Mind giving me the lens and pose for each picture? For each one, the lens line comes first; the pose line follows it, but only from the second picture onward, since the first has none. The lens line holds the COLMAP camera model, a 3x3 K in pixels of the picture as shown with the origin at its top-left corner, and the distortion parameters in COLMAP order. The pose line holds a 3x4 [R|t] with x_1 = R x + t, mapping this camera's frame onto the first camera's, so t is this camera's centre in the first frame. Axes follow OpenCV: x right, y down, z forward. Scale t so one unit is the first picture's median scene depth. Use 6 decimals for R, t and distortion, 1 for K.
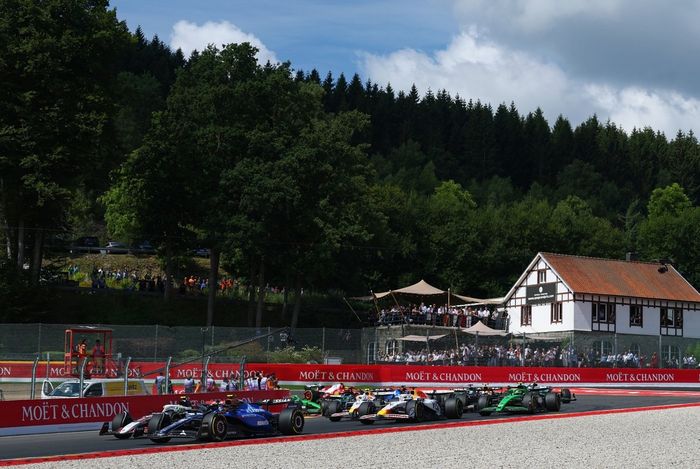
lens RADIAL K [[3060.1, 0, 350.0], [0, 3060.1, 234.5], [0, 0, 1]] dist [0.085279, -2.328746]
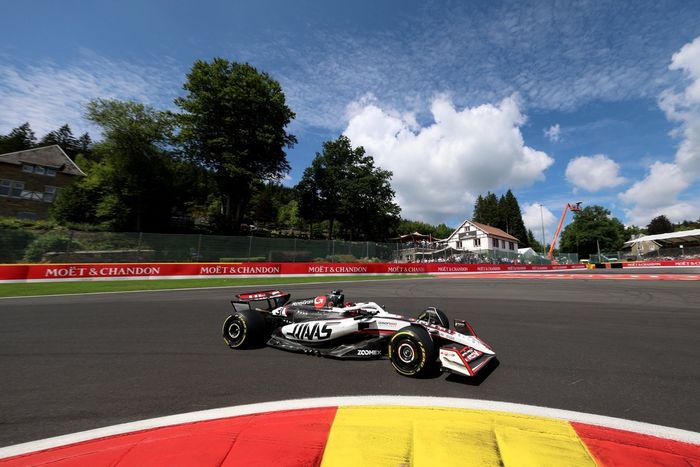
lens RADIAL K [[3060.1, 0, 350.0], [0, 3060.1, 233.5], [0, 0, 1]] dist [0.085279, -2.328746]
pose [[0.999530, -0.004576, -0.030316, 0.040965], [0.005548, 0.999470, 0.032076, -0.061930], [0.030153, -0.032229, 0.999026, -1.472677]]
